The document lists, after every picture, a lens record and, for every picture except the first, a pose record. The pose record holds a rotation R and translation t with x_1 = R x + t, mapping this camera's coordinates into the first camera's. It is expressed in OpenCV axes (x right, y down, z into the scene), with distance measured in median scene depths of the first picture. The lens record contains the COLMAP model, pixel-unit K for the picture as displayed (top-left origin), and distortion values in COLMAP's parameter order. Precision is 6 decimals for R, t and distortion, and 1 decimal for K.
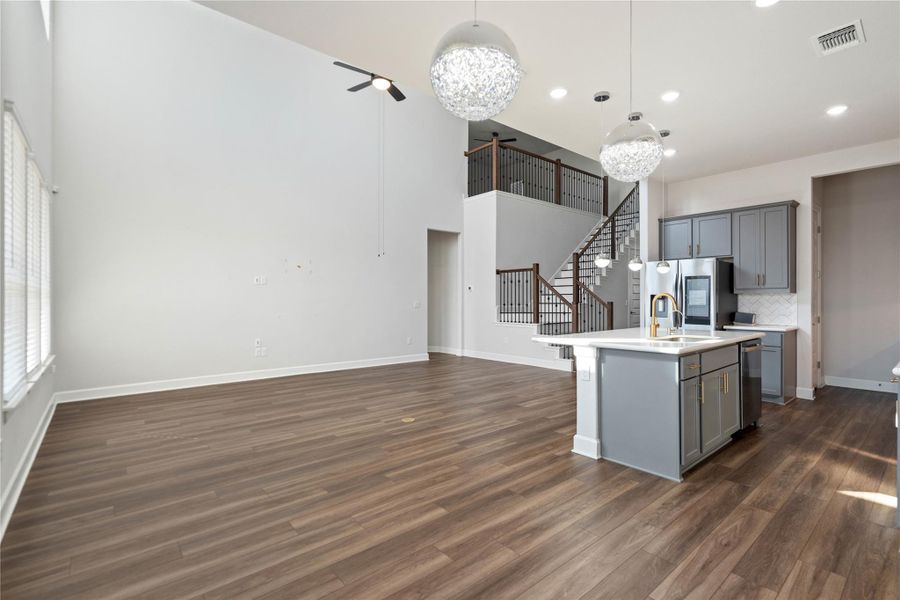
lens RADIAL K [[416.4, 0, 466.3], [0, 416.4, 299.5], [0, 0, 1]] dist [-0.000346, 0.000116]
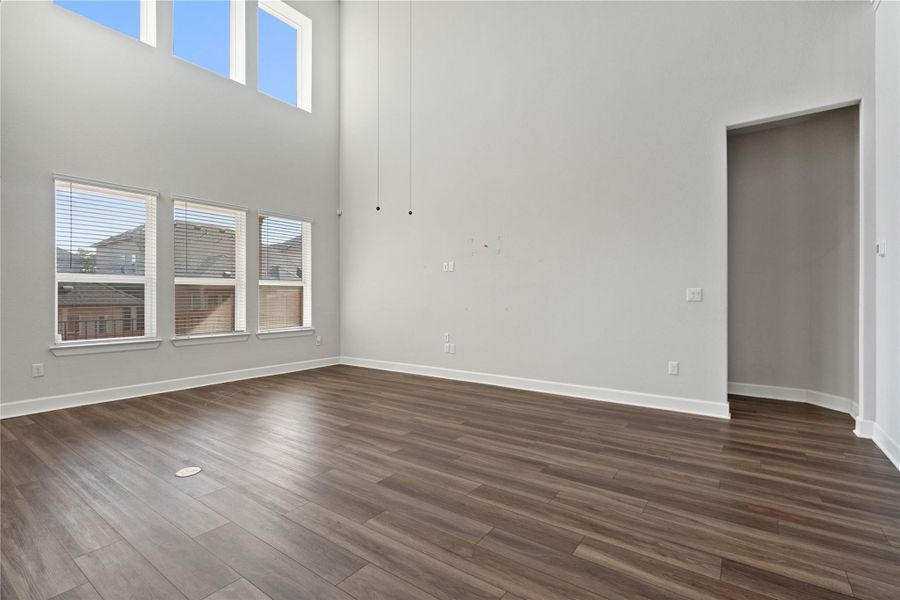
lens RADIAL K [[412.9, 0, 461.3], [0, 412.9, 296.1], [0, 0, 1]] dist [-0.000436, 0.000160]
pose [[0.242537, -0.003804, -0.970135, 0.412976], [0.001231, 0.999993, -0.003613, 0.021097], [0.970141, -0.000318, 0.242540, 0.923402]]
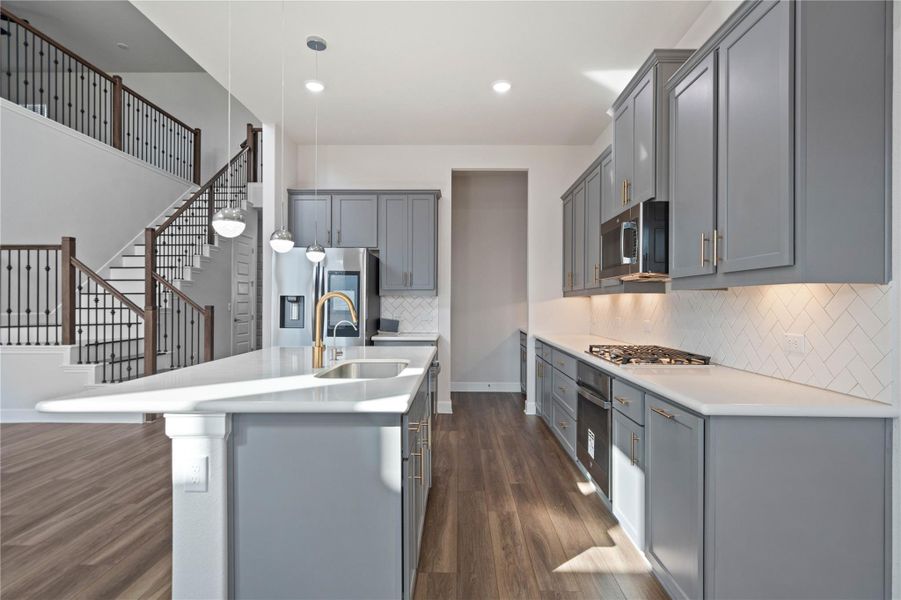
lens RADIAL K [[470.7, 0, 453.3], [0, 470.7, 302.2], [0, 0, 1]] dist [0.003077, 0.001024]
pose [[0.668183, 0.003135, 0.743991, 0.058495], [-0.003789, 0.999992, -0.000811, -0.001292], [-0.743988, -0.002277, 0.668190, 0.275058]]
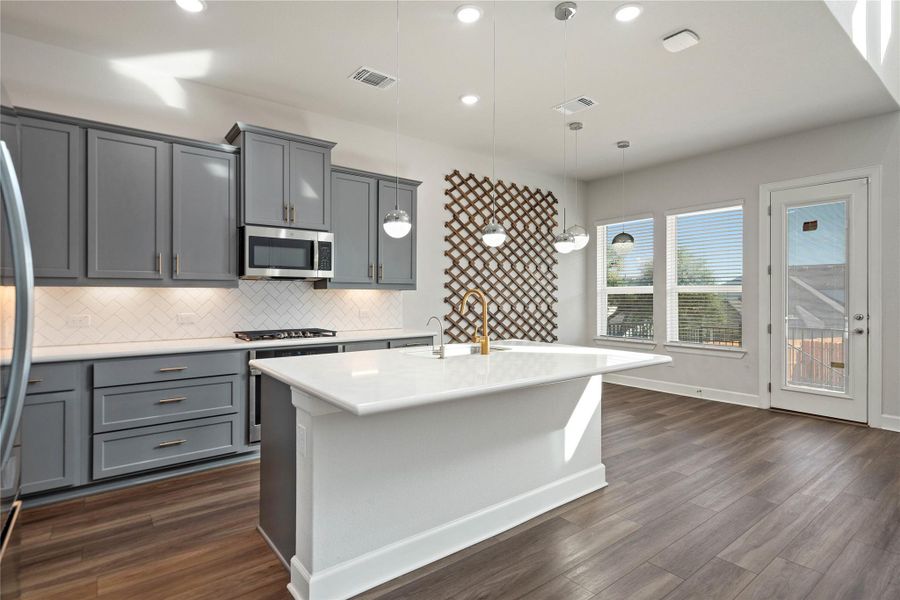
lens RADIAL K [[453.6, 0, 438.4], [0, 453.6, 293.3], [0, 0, 1]] dist [0.000753, 0.000209]
pose [[-0.997384, -0.001801, 0.072261, 0.304089], [-0.002260, 0.999978, -0.006281, -0.002450], [-0.072248, -0.006428, -0.997366, 1.117407]]
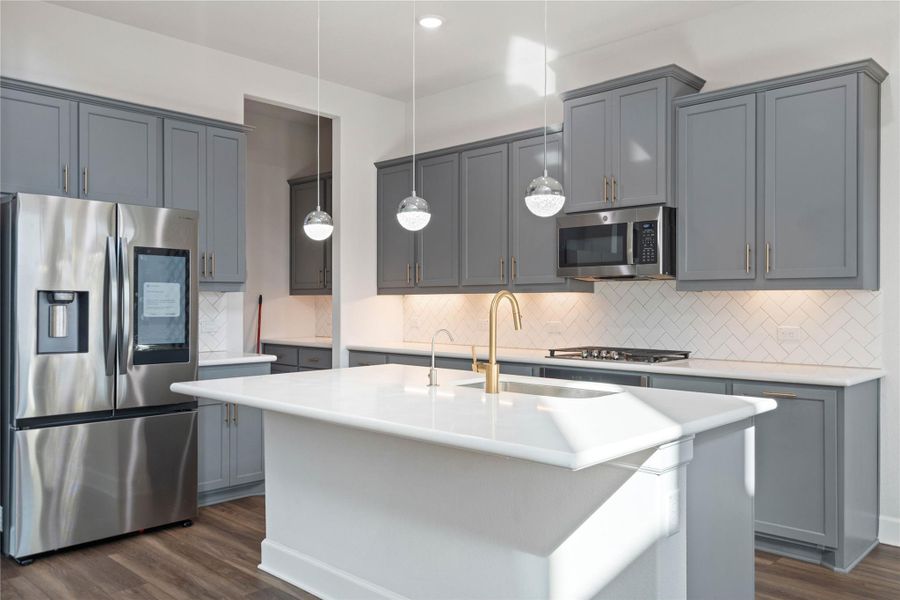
lens RADIAL K [[706.6, 0, 450.0], [0, 706.6, 300.0], [0, 0, 1]] dist [0.006710, 0.004446]
pose [[-0.084978, 0.001034, 0.996382, -0.171315], [-0.001350, 0.999998, -0.001153, -0.003399], [-0.996382, -0.001443, -0.084976, 0.712452]]
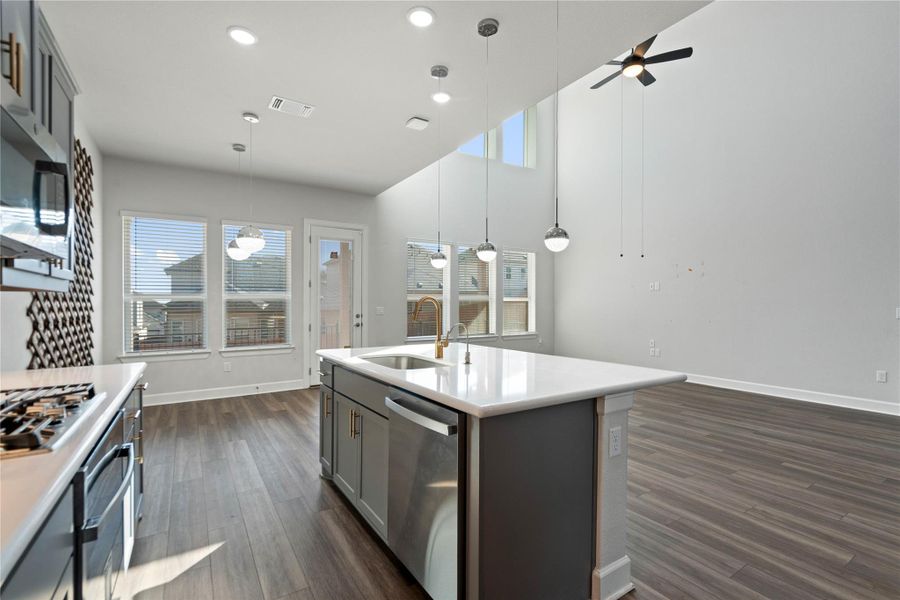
lens RADIAL K [[414.2, 0, 462.9], [0, 414.2, 304.8], [0, 0, 1]] dist [-0.000116, 0.000044]
pose [[-0.129721, 0.003930, -0.991543, 0.739441], [0.001050, 0.999992, 0.003827, -0.003746], [0.991550, -0.000545, -0.129724, 0.729046]]
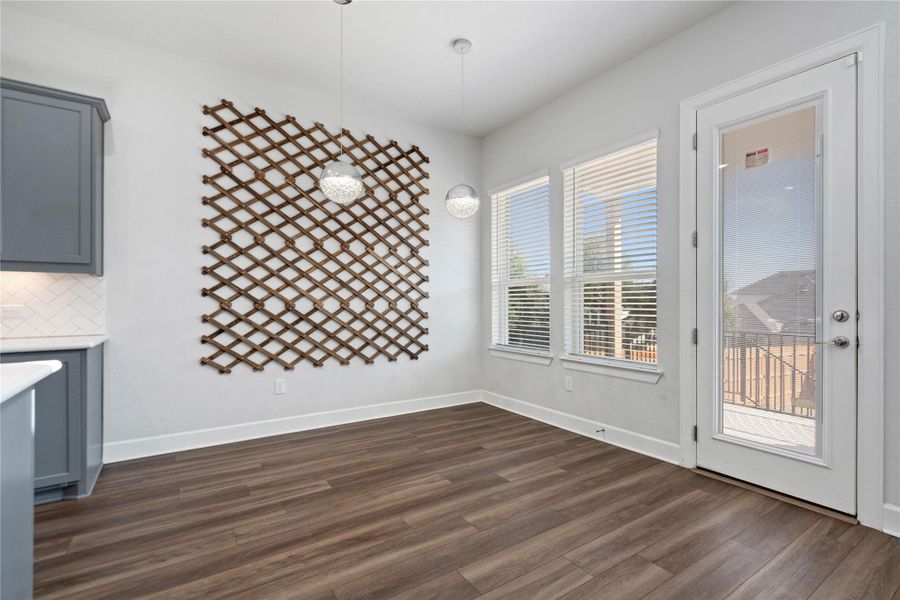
lens RADIAL K [[417.6, 0, 455.1], [0, 417.6, 299.9], [0, 0, 1]] dist [0.000213, 0.000211]
pose [[-0.991622, 0.001331, 0.129163, -0.054283], [0.000803, 0.999991, -0.004145, 0.017838], [-0.129168, -0.004006, -0.991615, 0.718773]]
